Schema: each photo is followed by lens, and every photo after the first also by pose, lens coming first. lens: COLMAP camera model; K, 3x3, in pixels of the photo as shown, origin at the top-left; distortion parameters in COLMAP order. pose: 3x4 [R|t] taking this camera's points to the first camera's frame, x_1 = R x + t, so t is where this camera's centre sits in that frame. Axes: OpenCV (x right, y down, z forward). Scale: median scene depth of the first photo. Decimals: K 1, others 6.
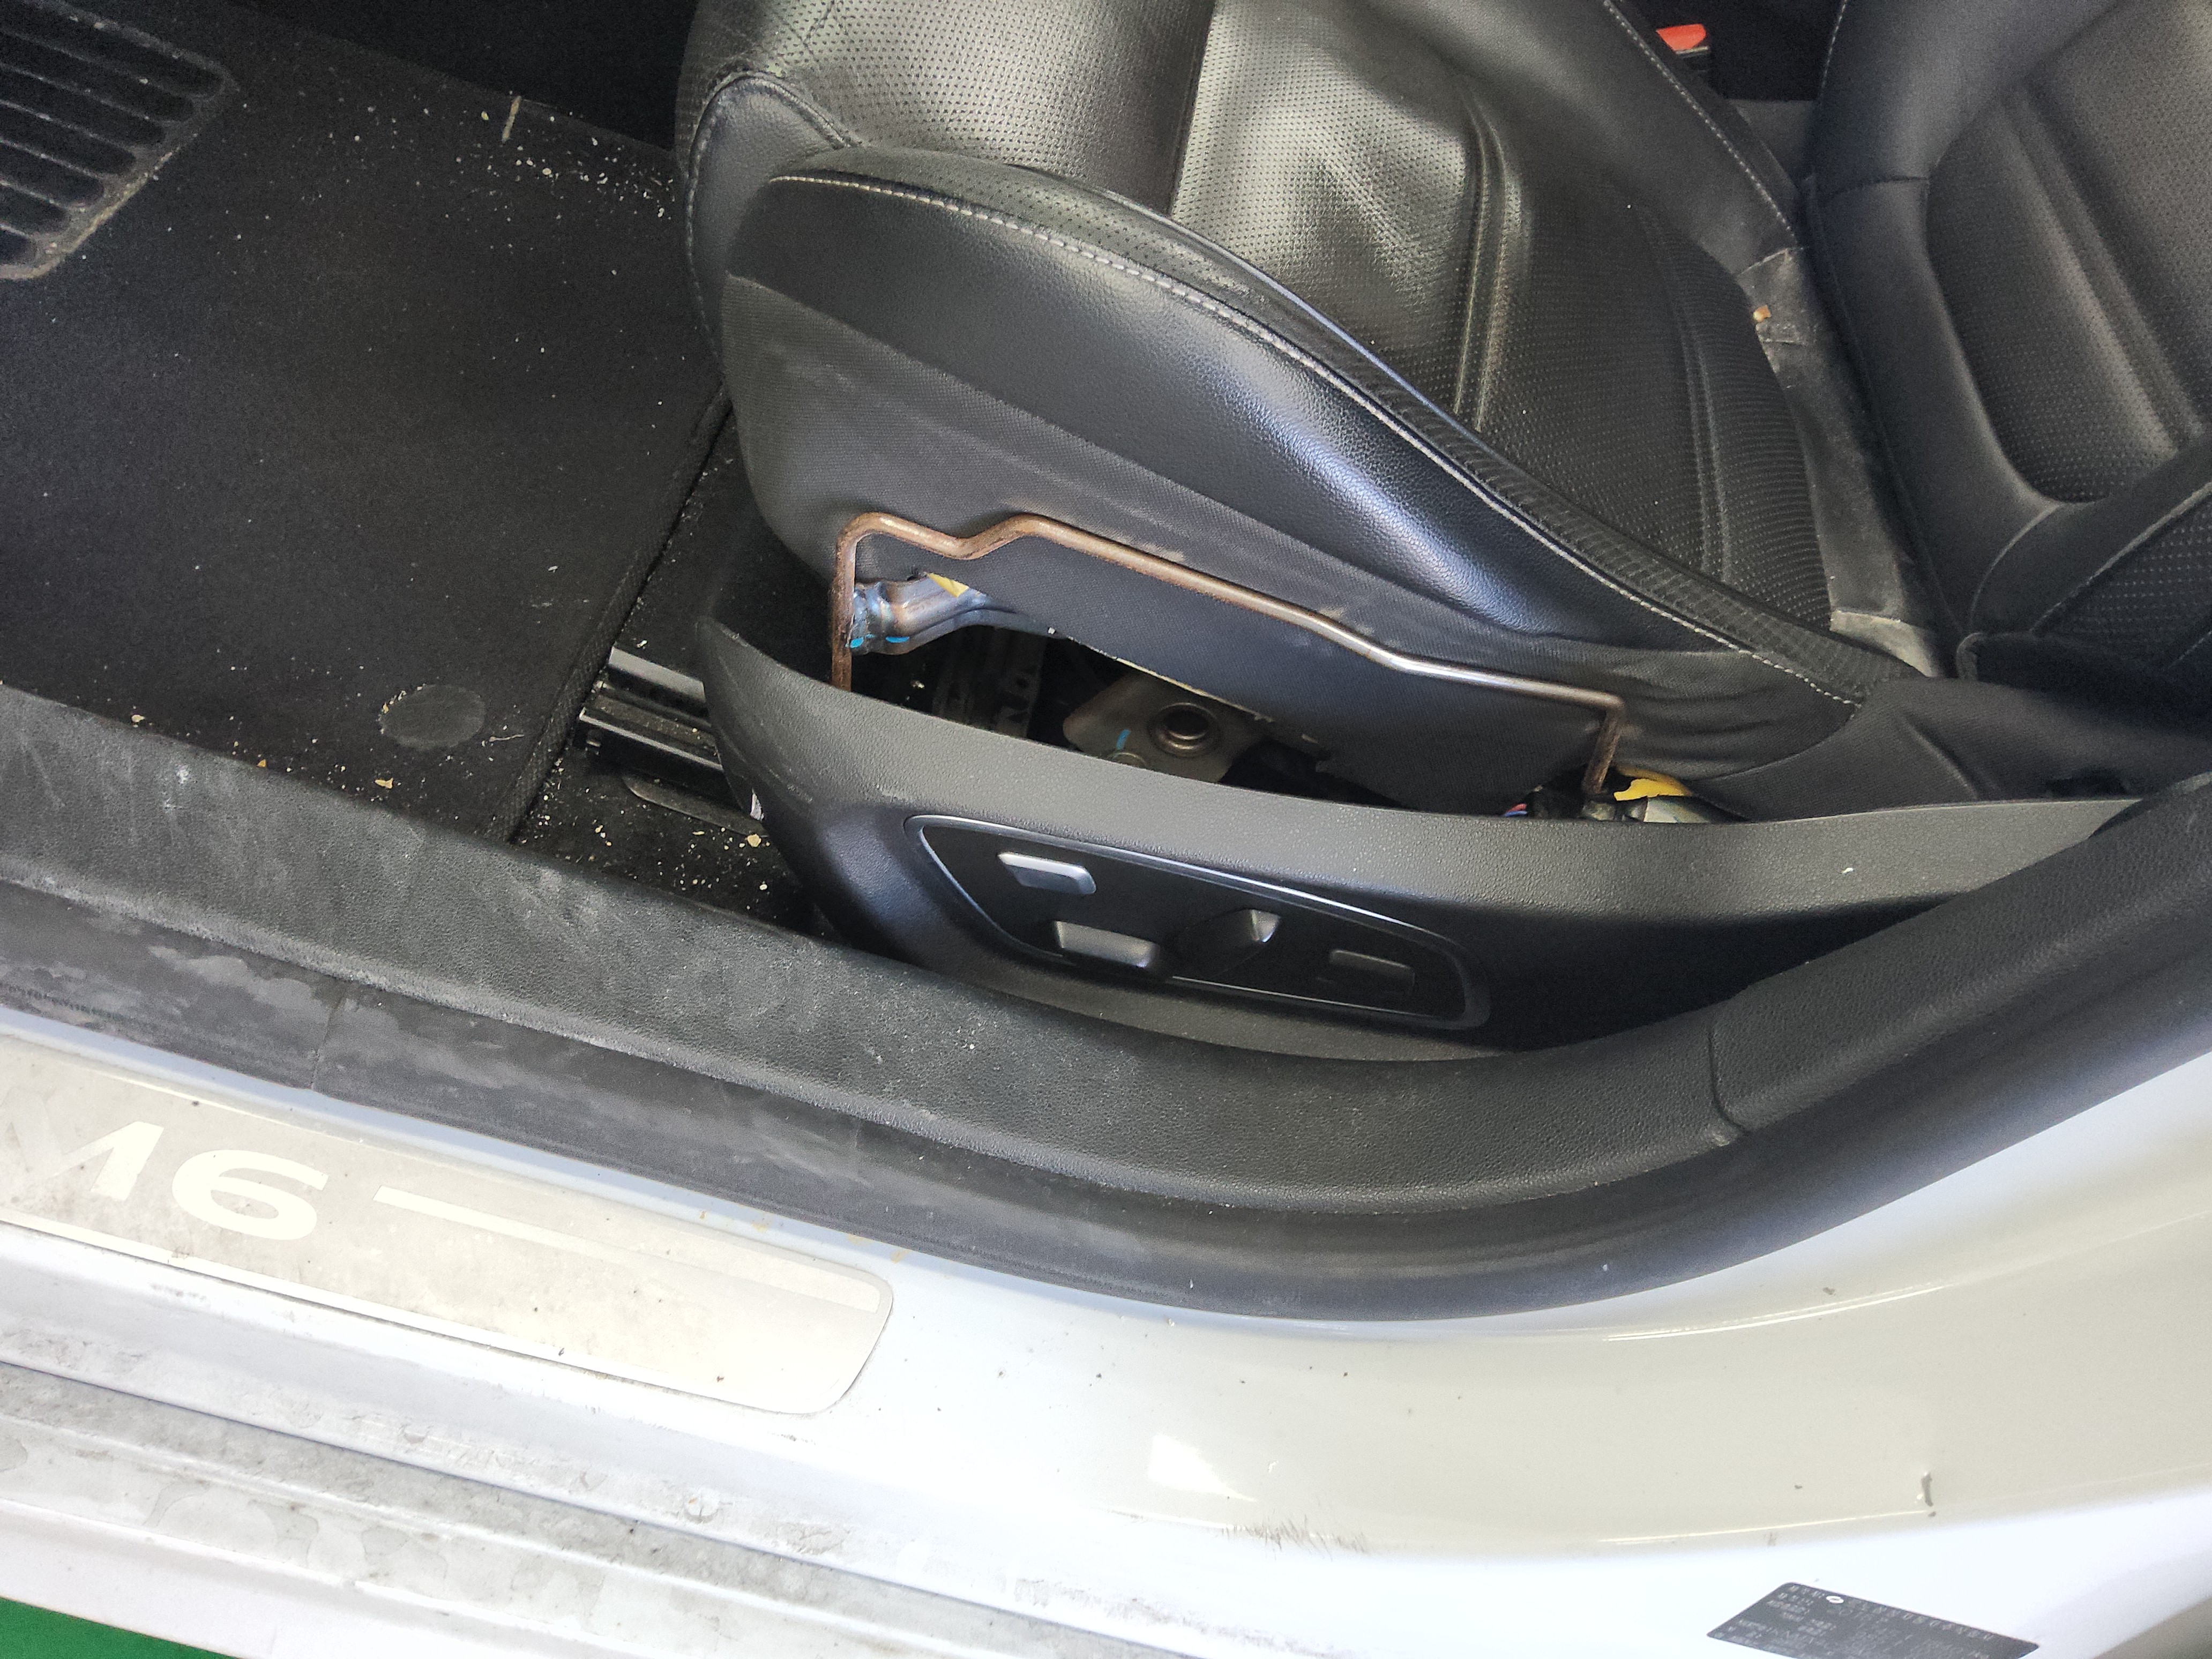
lens RADIAL K [[1716.3, 0, 1106.0], [0, 1716.3, 829.5], [0, 0, 1]] dist [0.070292, -0.124499]
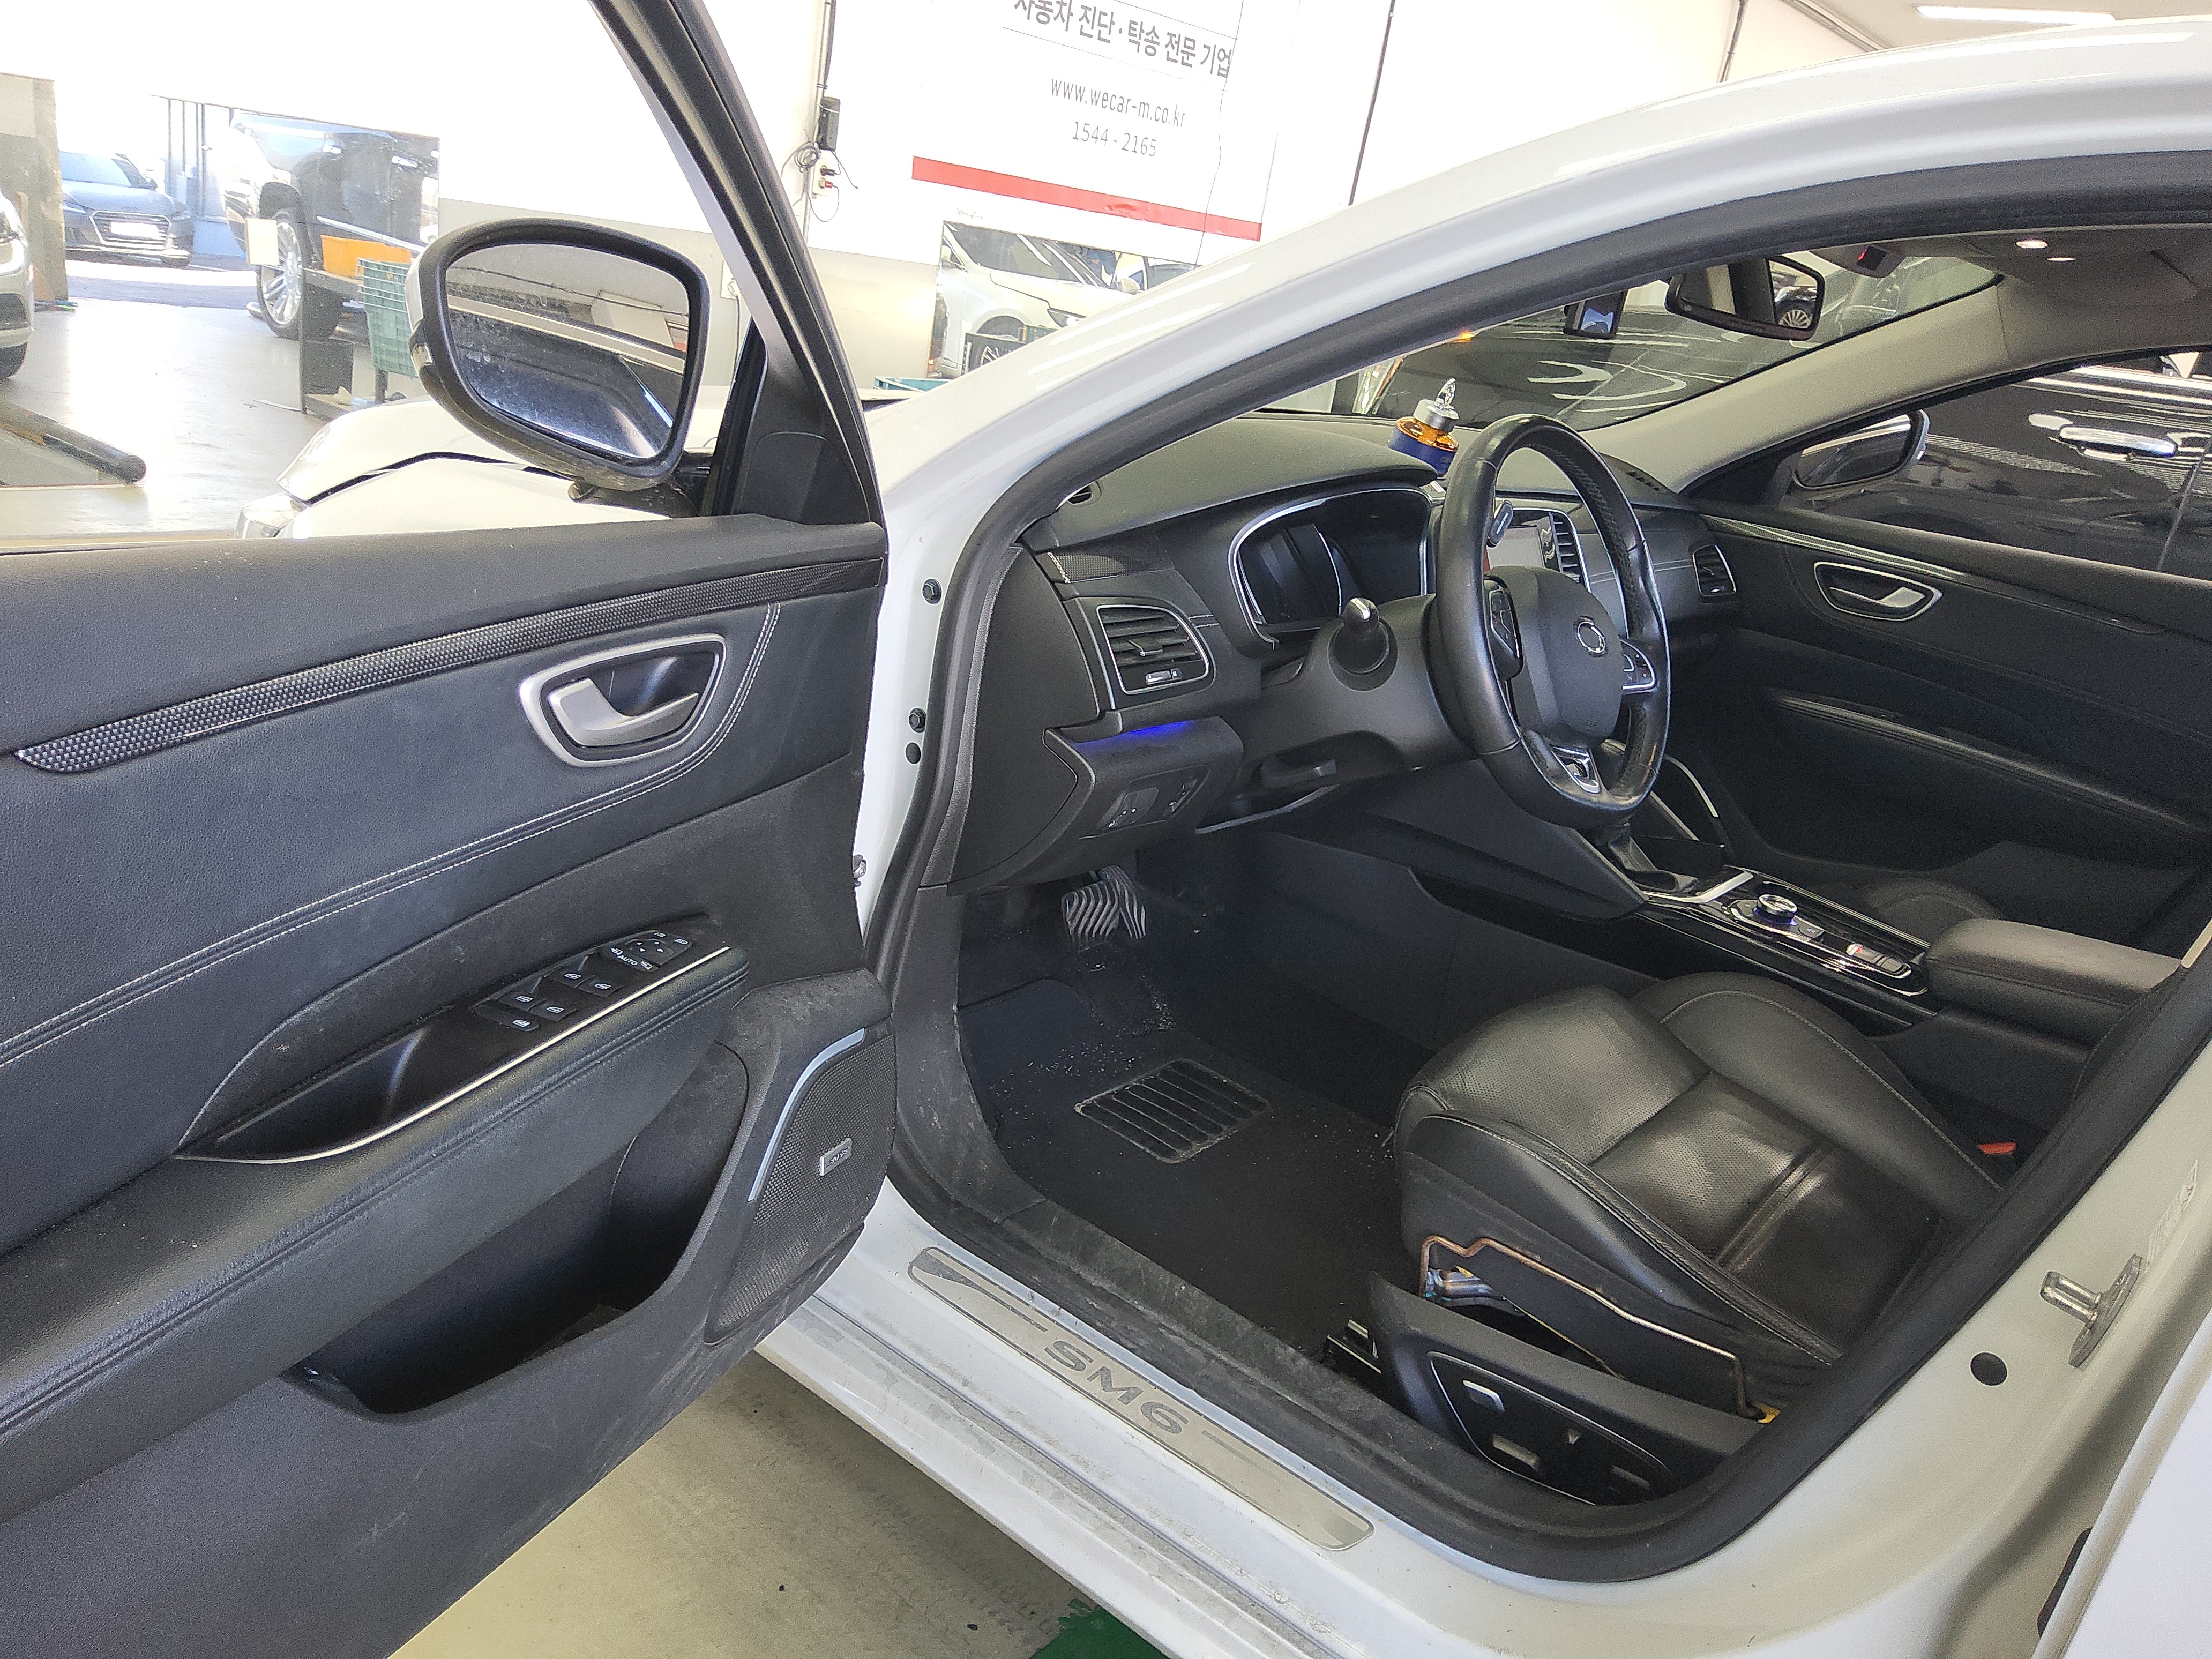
lens RADIAL K [[1716.3, 0, 1106.0], [0, 1716.3, 829.5], [0, 0, 1]] dist [0.070292, -0.124499]
pose [[0.848570, -0.008985, -0.529007, 0.852688], [-0.314140, 0.795981, -0.517426, 0.861172], [0.425729, 0.605255, 0.672623, -1.394597]]
